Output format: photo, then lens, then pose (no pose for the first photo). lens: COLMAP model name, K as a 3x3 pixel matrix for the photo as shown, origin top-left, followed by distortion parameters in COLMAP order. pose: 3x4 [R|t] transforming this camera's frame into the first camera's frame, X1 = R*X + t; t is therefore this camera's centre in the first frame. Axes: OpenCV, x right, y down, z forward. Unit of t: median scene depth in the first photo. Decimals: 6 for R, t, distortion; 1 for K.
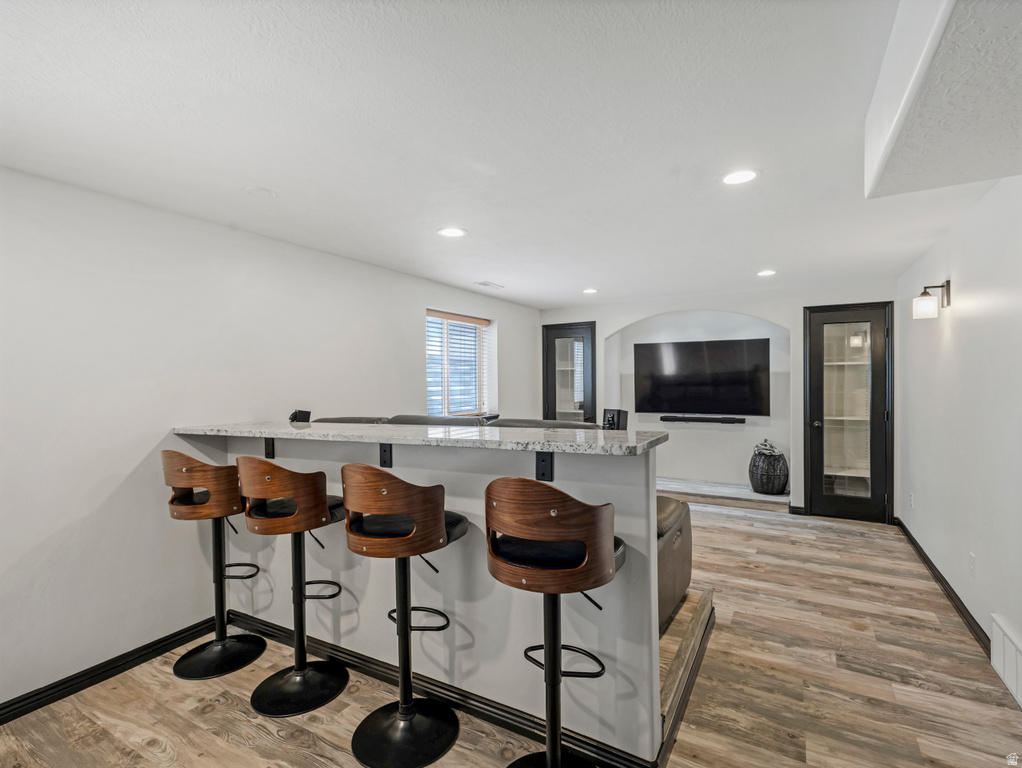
lens RADIAL K [[495.9, 0, 515.0], [0, 495.9, 383.5], [0, 0, 1]] dist [0.006949, -0.000020]
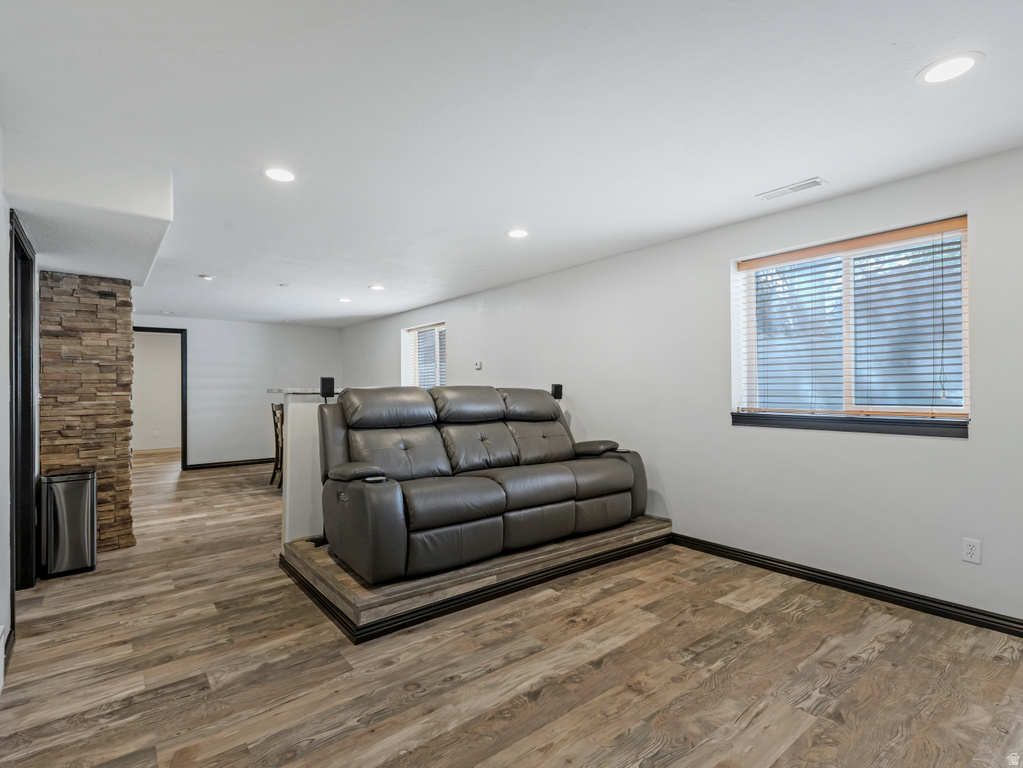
lens RADIAL K [[496.4, 0, 515.5], [0, 496.4, 383.5], [0, 0, 1]] dist [0.006949, -0.000020]
pose [[-0.356489, 0.005174, -0.934285, 1.308352], [0.004637, 0.999982, 0.003769, 0.055115], [0.934288, -0.002989, -0.356507, 1.879068]]
